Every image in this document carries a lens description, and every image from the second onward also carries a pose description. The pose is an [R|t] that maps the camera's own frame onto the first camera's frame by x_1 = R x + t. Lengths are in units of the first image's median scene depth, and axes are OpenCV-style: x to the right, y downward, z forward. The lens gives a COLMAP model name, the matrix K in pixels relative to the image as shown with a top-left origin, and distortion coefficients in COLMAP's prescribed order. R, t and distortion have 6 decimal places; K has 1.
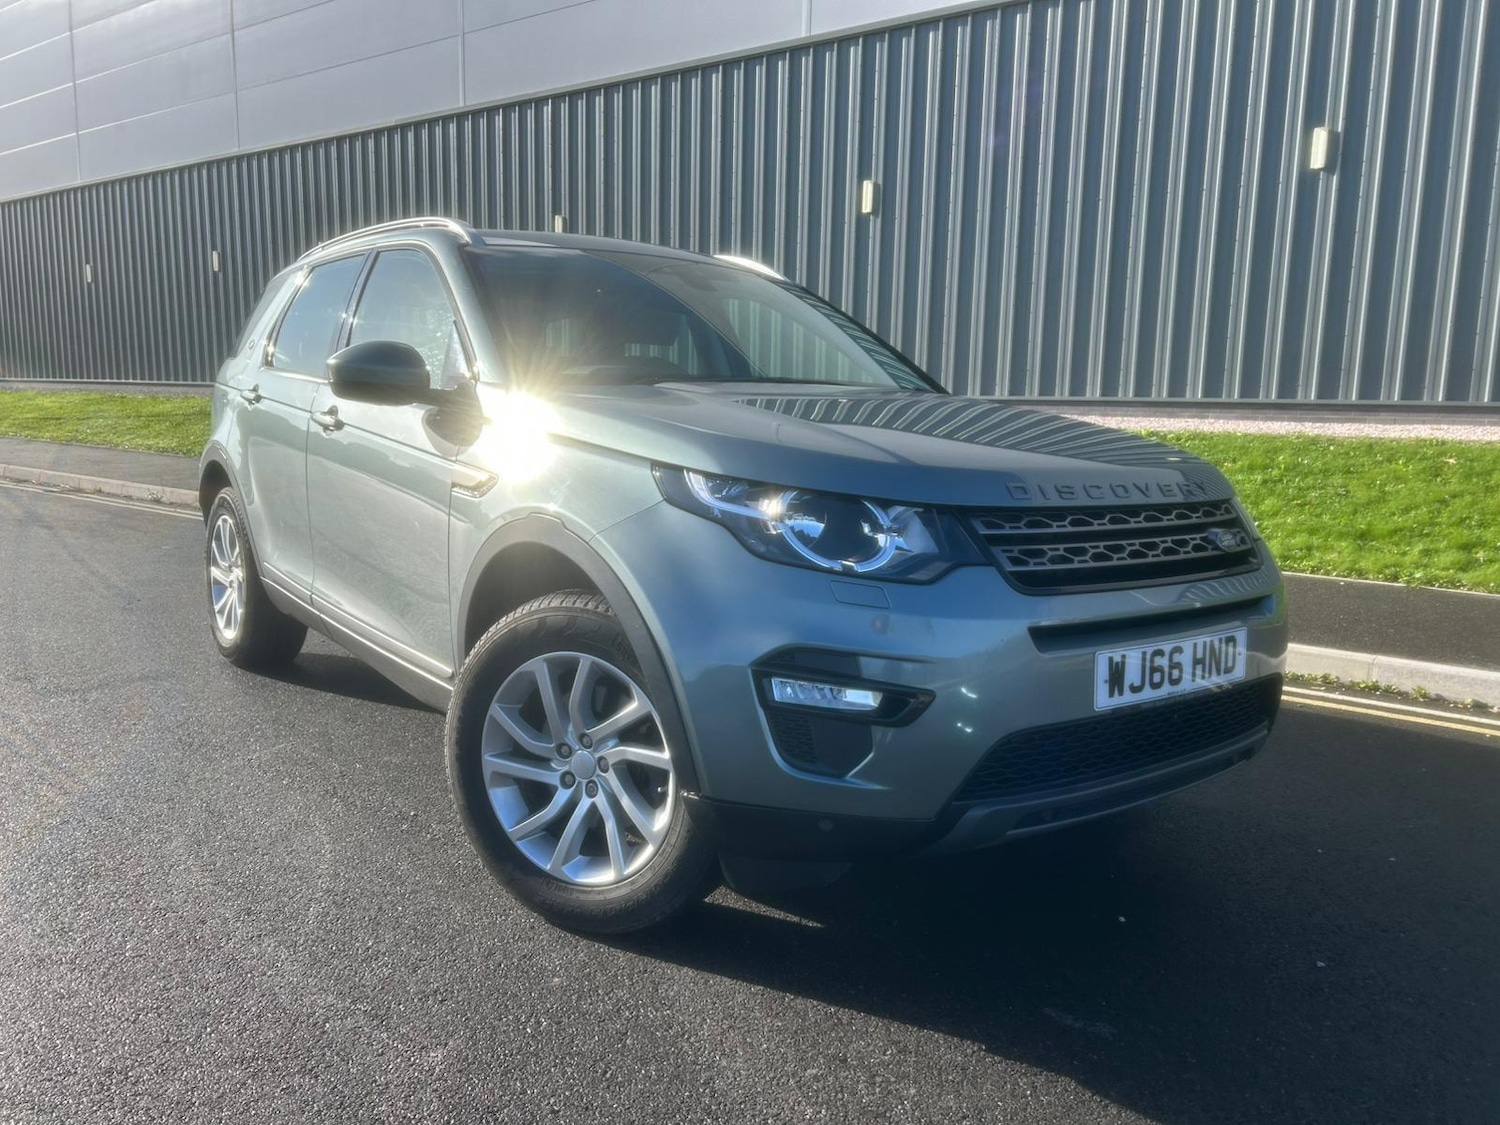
lens RADIAL K [[1177.9, 0, 750.0], [0, 1177.9, 562.5], [0, 0, 1]] dist [0.054428, -0.061556]
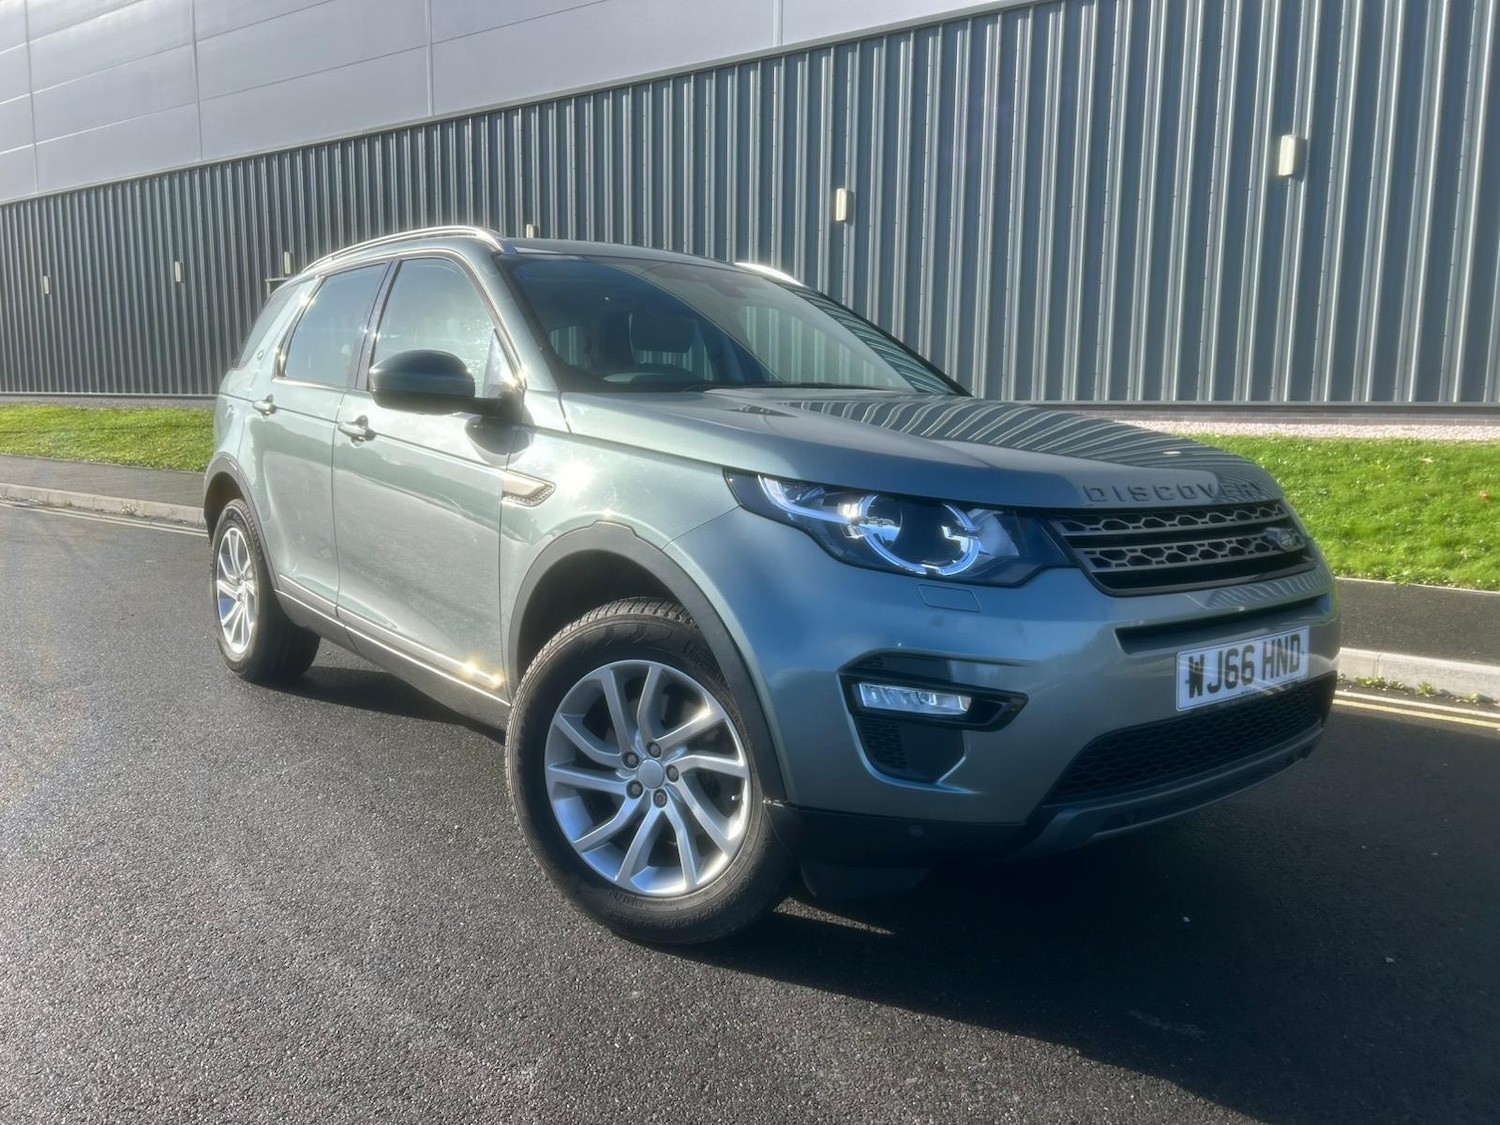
lens RADIAL K [[1175.6, 0, 734.2], [0, 1175.6, 552.5], [0, 0, 1]] dist [0.050265, -0.050848]
pose [[0.999479, -0.012601, 0.029722, -0.101646], [0.013016, 0.999820, -0.013832, -0.000009], [-0.029542, 0.014211, 0.999462, 0.007959]]
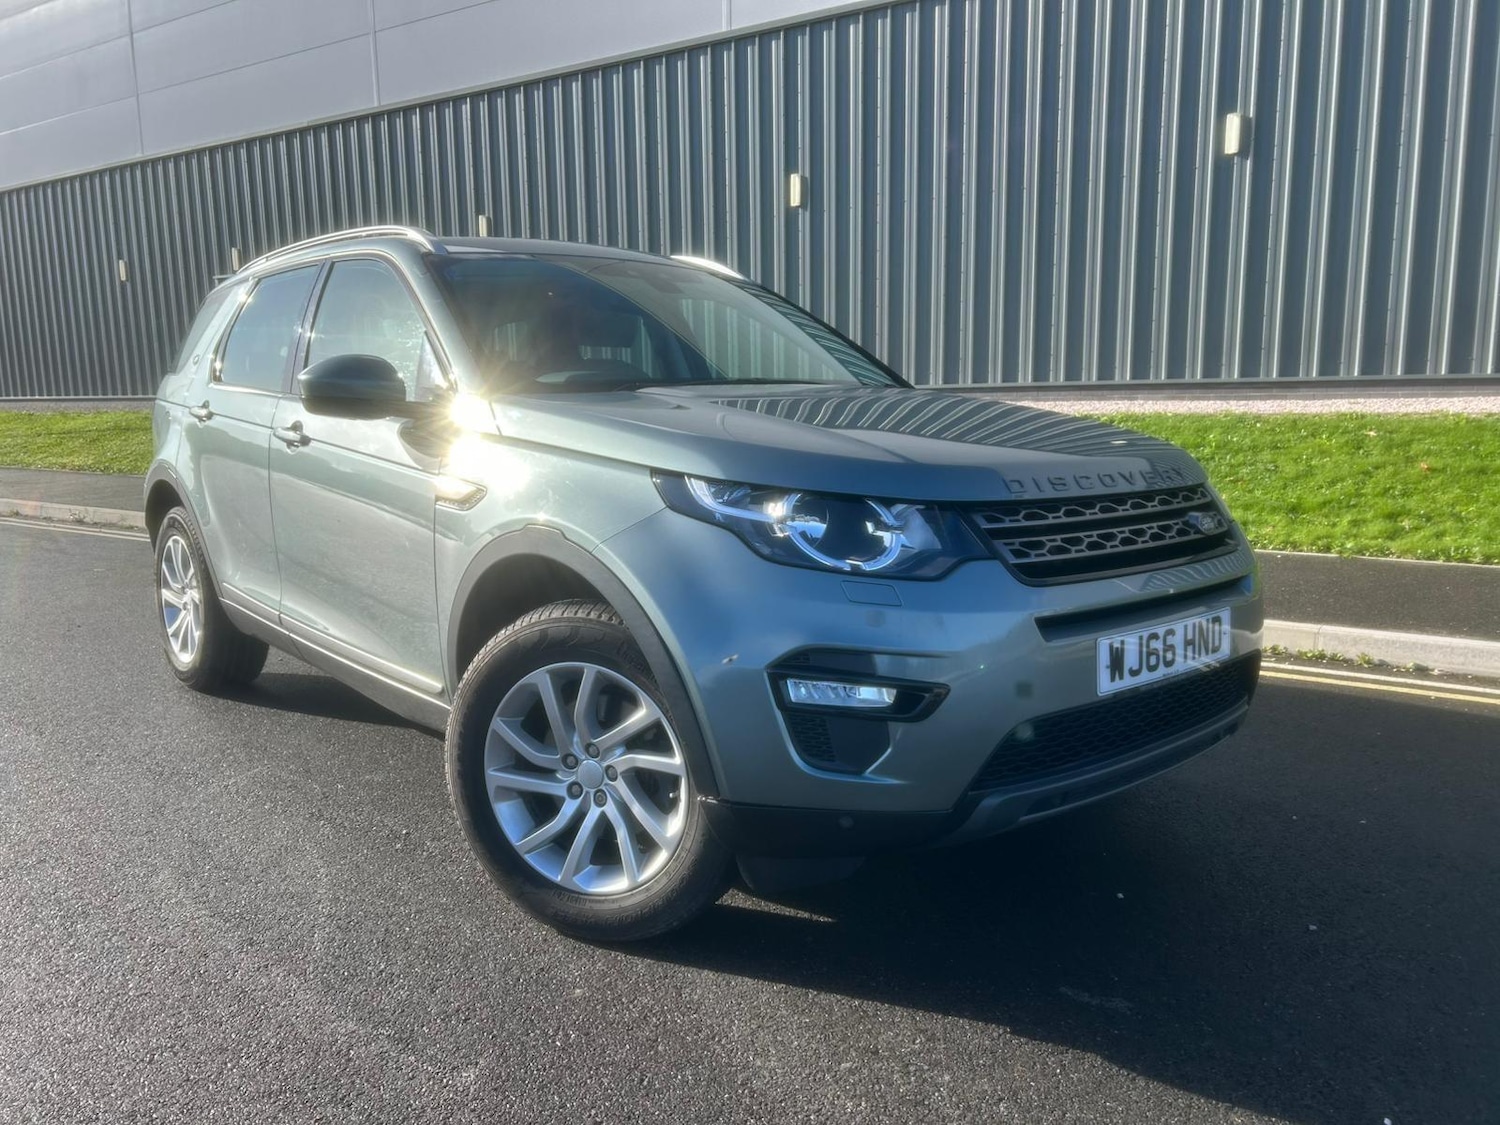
lens RADIAL K [[1177.9, 0, 750.0], [0, 1177.9, 562.5], [0, 0, 1]] dist [0.054428, -0.061556]
pose [[0.997090, -0.042502, 0.063292, -0.064261], [0.042117, 0.999085, 0.007415, -0.009763], [-0.063549, -0.004727, 0.997968, -0.004519]]
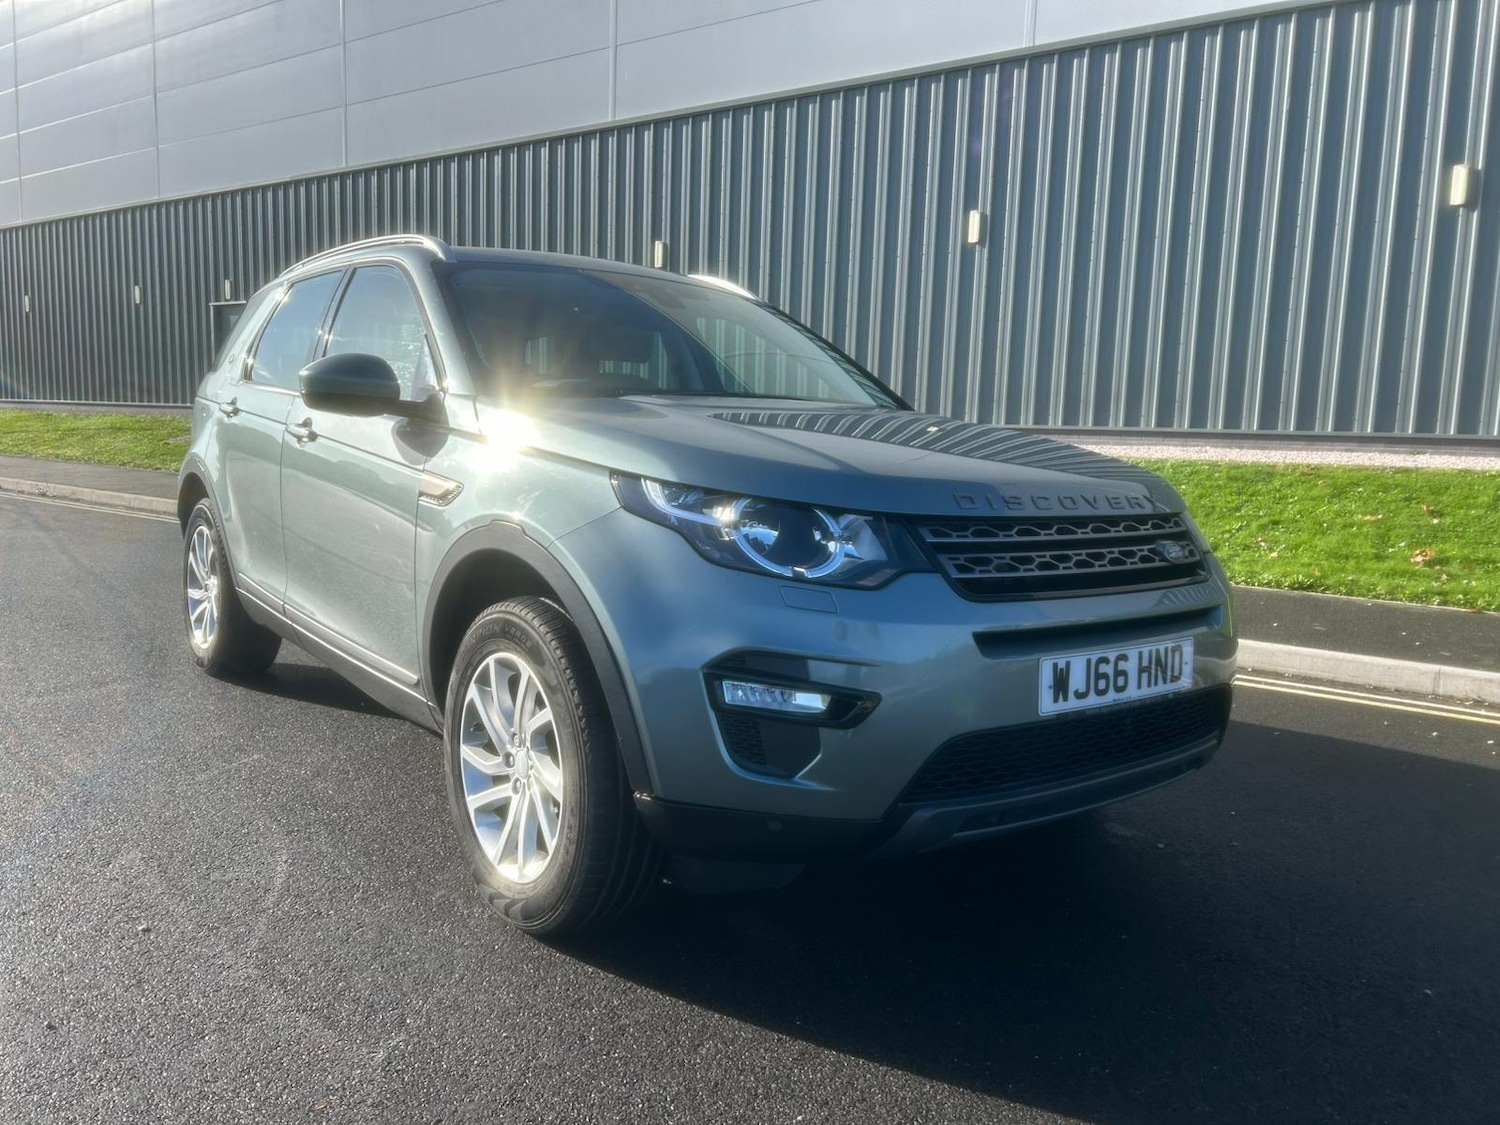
lens RADIAL K [[1177.9, 0, 750.0], [0, 1177.9, 562.5], [0, 0, 1]] dist [0.054428, -0.061556]
pose [[0.999954, 0.006922, 0.006612, 0.030555], [-0.006783, 0.999761, -0.020763, 0.014530], [-0.006754, 0.020717, 0.999763, -0.021462]]
